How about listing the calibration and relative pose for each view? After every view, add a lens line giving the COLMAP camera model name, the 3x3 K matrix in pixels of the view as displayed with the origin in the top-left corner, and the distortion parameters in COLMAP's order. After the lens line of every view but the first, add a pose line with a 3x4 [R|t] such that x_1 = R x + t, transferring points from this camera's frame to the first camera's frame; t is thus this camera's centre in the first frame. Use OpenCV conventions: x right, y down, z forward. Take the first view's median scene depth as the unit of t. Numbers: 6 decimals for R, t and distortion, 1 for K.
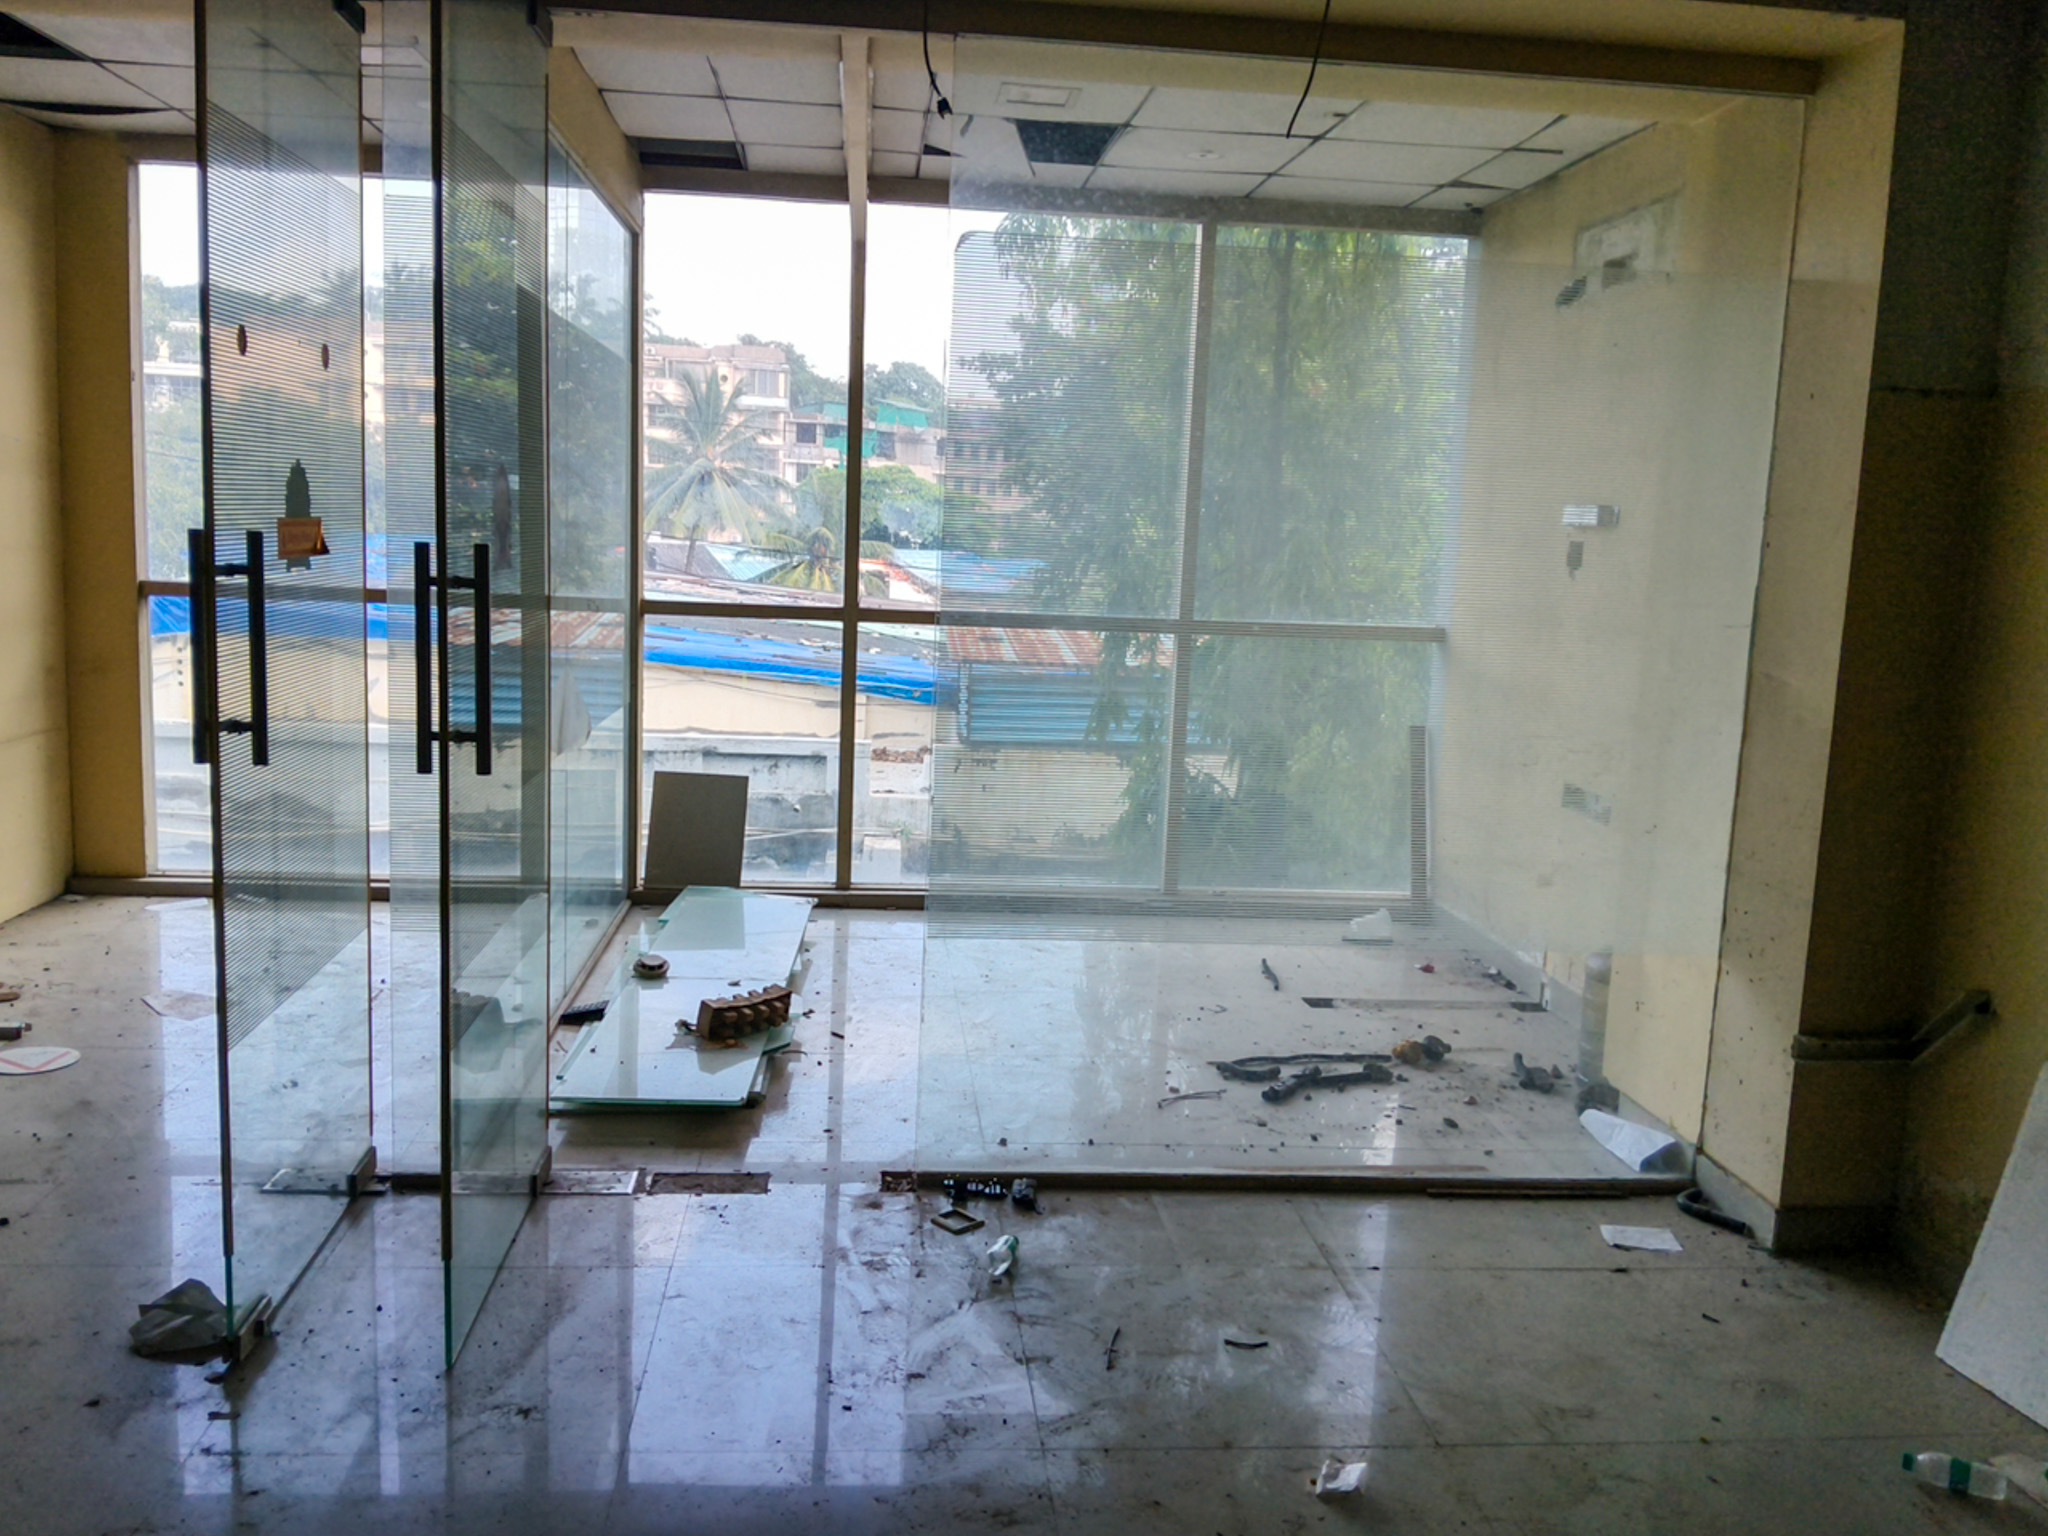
lens RADIAL K [[1651.8, 0, 1024.0], [0, 1651.8, 768.0], [0, 0, 1]] dist [0.120858, -0.292825]
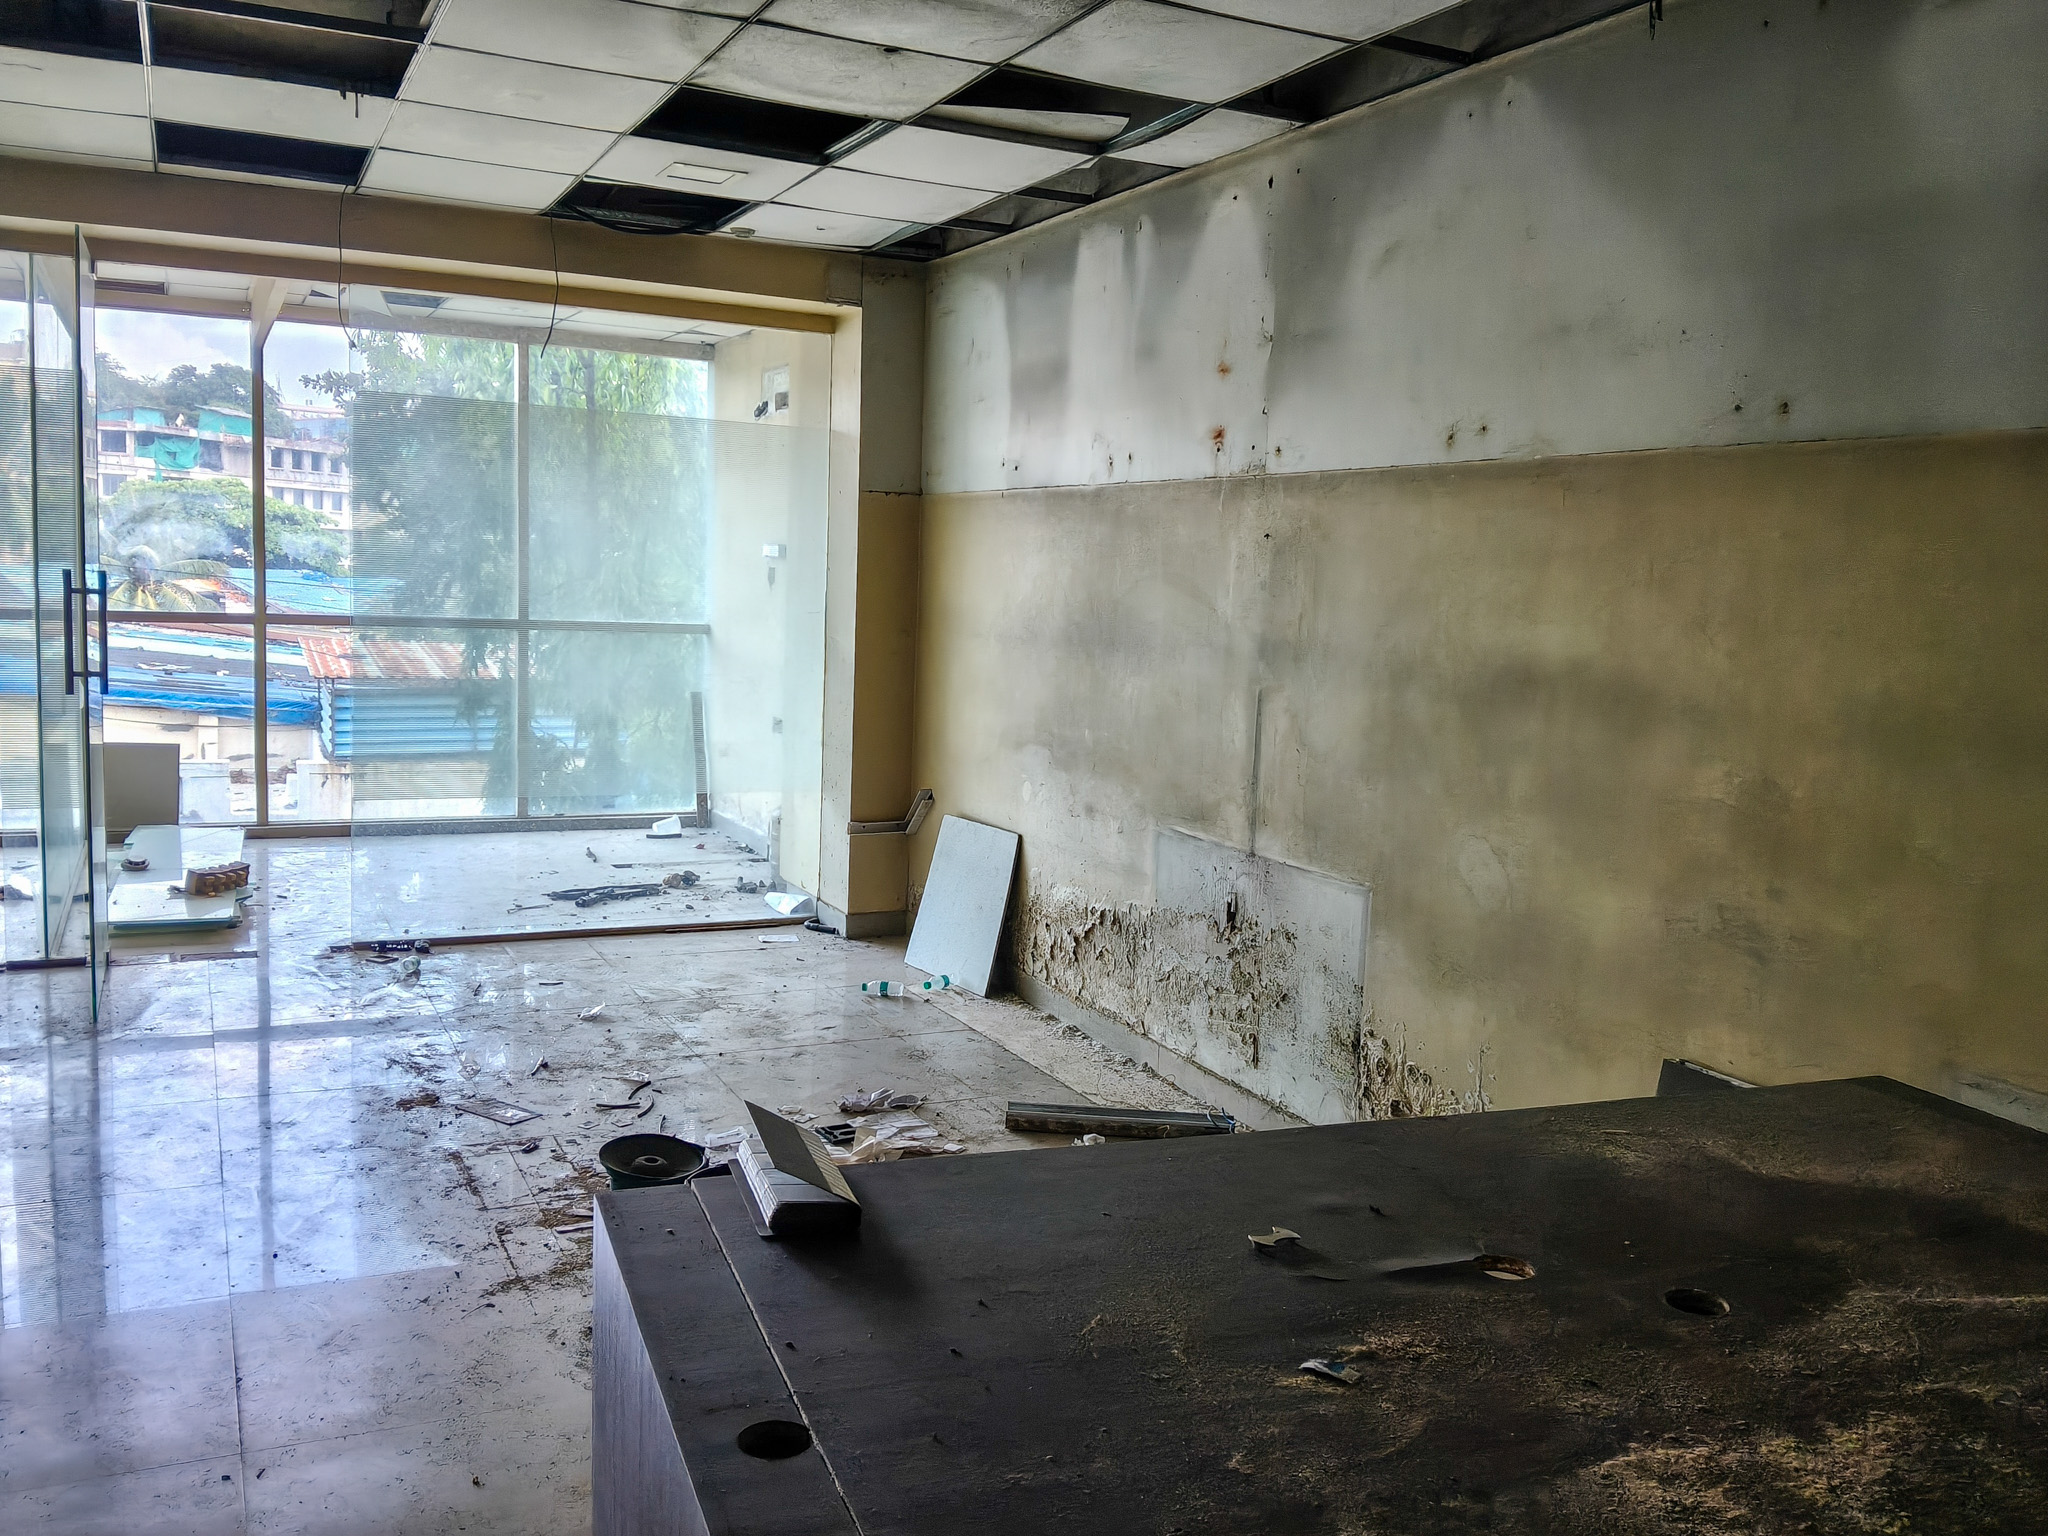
lens RADIAL K [[1674.3, 0, 1050.0], [0, 1674.3, 765.4], [0, 0, 1]] dist [0.092523, -0.215359]
pose [[0.929979, -0.045082, 0.364837, -0.017100], [0.050403, 0.998716, -0.005070, 0.073694], [-0.364140, 0.023104, 0.931058, -0.571596]]
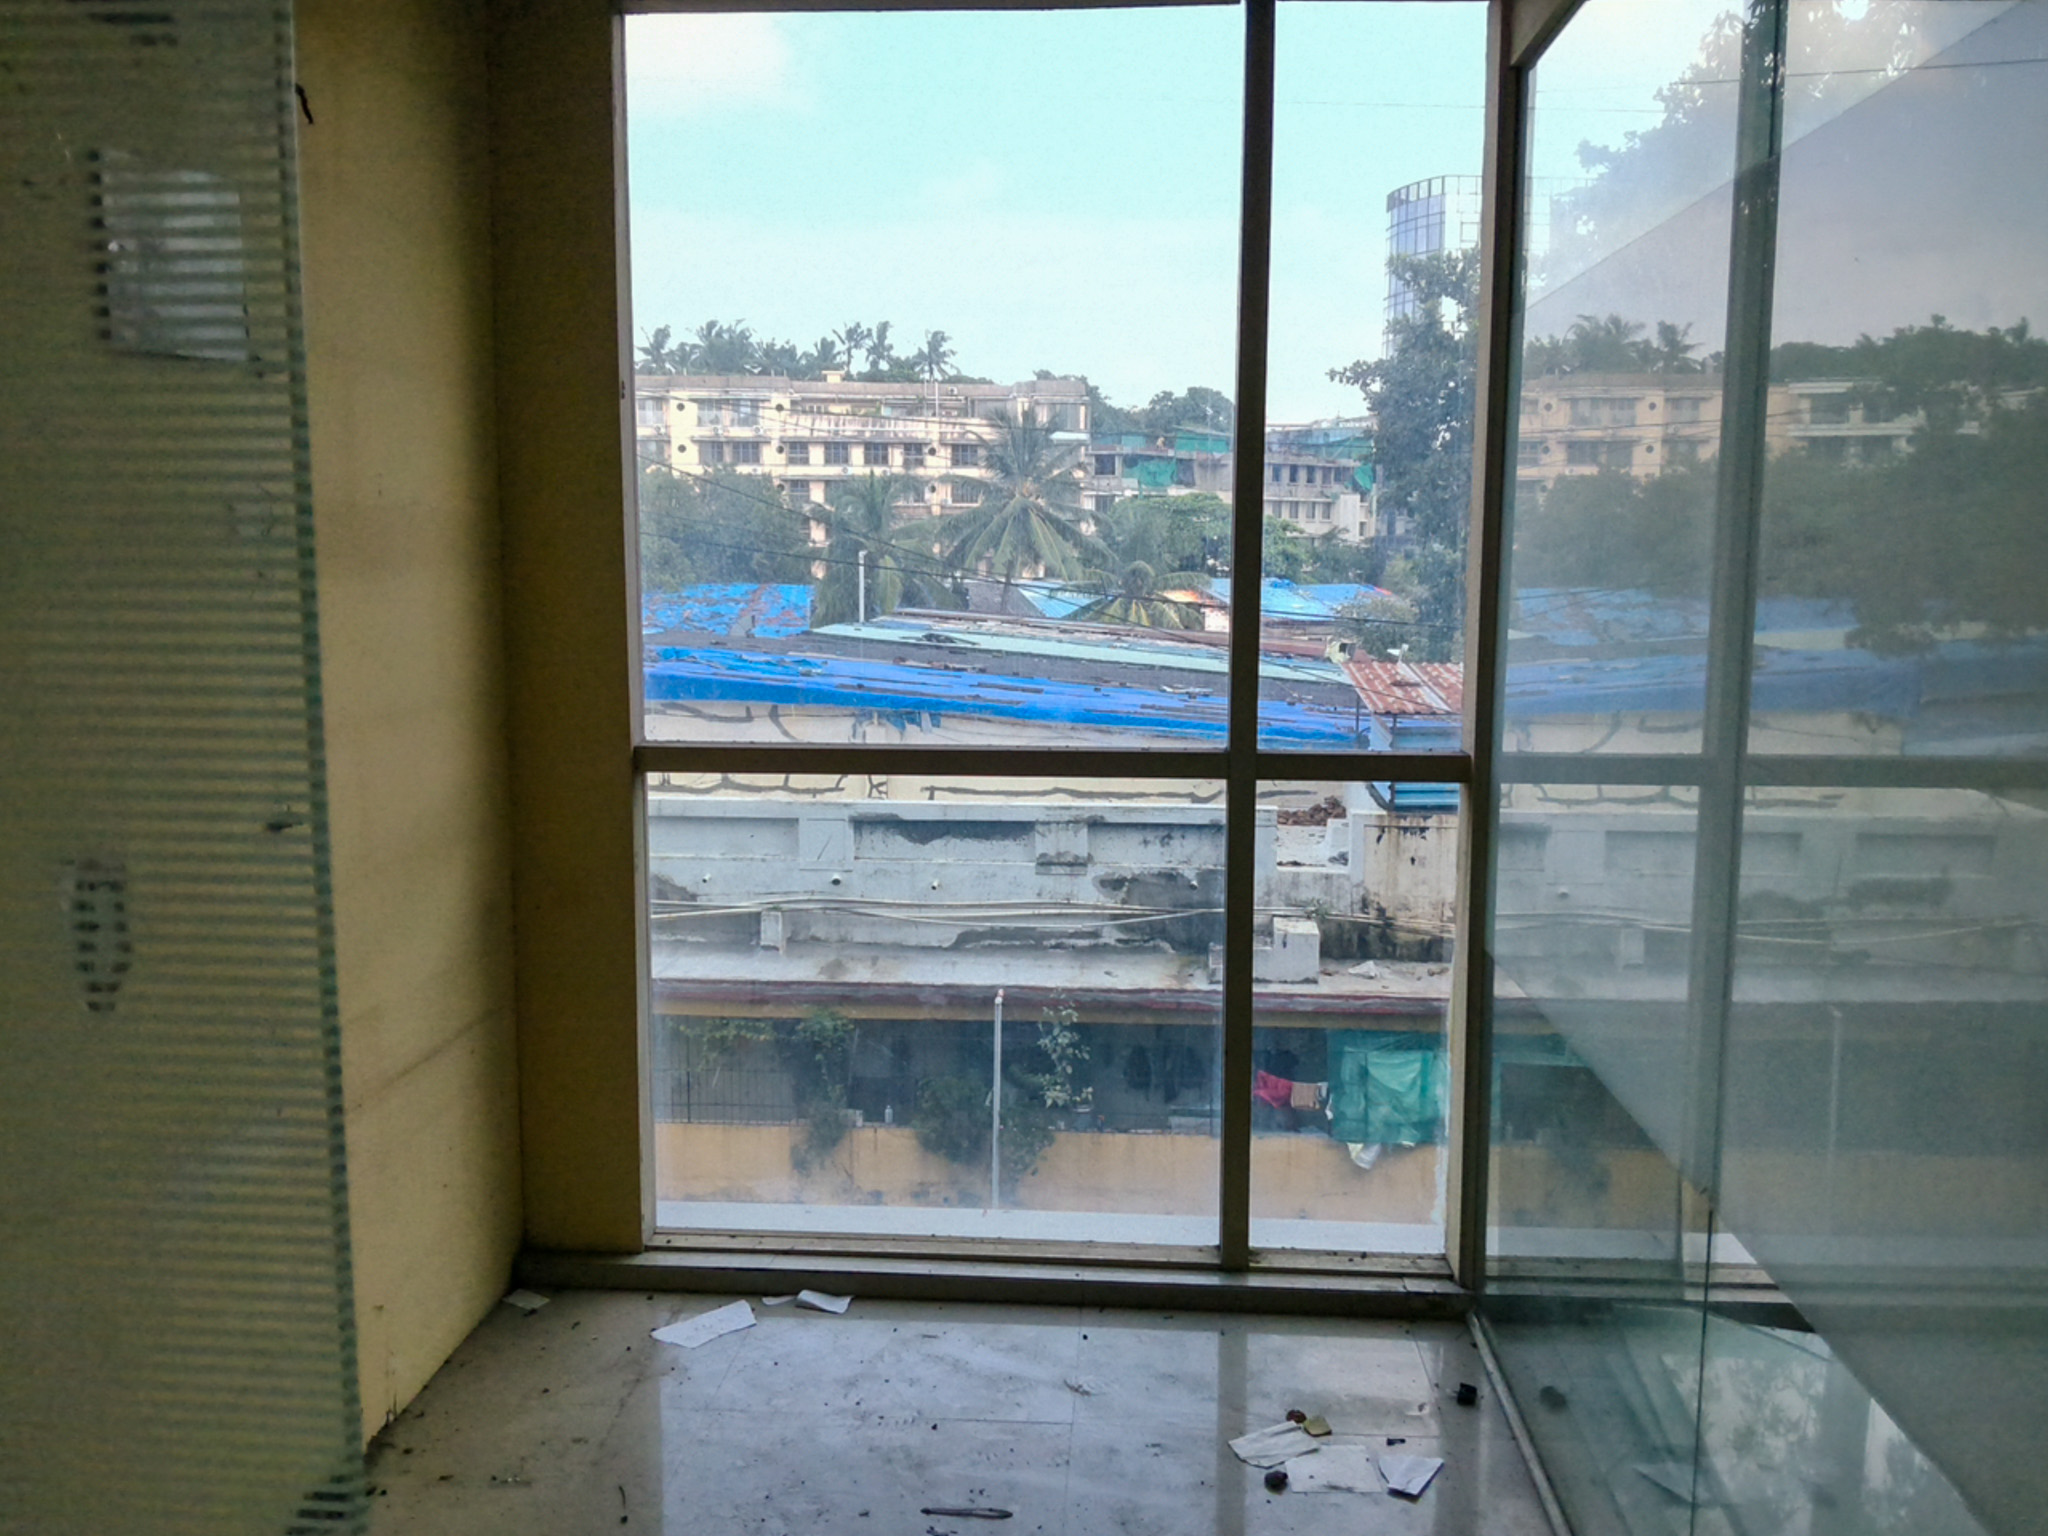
lens RADIAL K [[1651.8, 0, 1024.0], [0, 1651.8, 768.0], [0, 0, 1]] dist [0.120858, -0.292825]
pose [[0.985556, -0.017195, -0.168476, -0.327719], [0.014460, 0.999743, -0.017445, -0.100924], [0.168732, 0.014757, 0.985551, 0.496752]]
